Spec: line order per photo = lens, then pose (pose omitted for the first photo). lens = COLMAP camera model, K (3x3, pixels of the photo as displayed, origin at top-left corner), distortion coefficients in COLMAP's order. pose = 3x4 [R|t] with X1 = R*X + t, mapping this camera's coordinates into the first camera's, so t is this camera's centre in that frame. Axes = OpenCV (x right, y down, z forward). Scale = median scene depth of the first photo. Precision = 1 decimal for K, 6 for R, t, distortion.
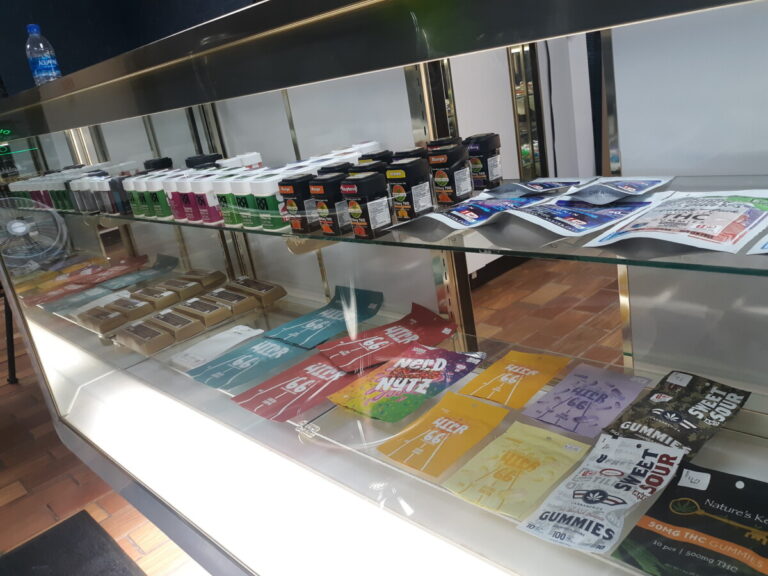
lens RADIAL K [[643.9, 0, 382.9], [0, 643.9, 288.3], [0, 0, 1]] dist [-0.017334, -0.001607]
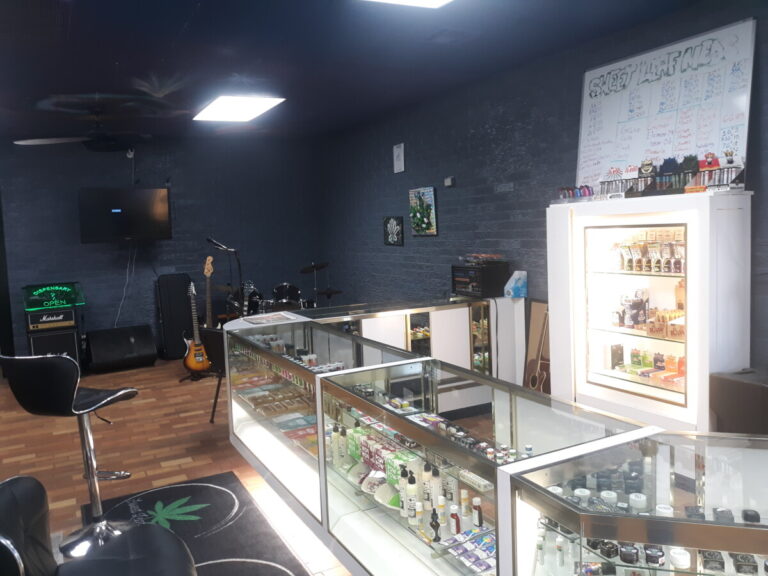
lens RADIAL K [[643.9, 0, 384.6], [0, 643.9, 287.8], [0, 0, 1]] dist [-0.017334, -0.001607]
pose [[0.951028, 0.155565, -0.267107, 0.727209], [-0.203670, 0.965390, -0.162913, -0.081454], [0.232519, 0.209336, 0.949796, -1.540517]]
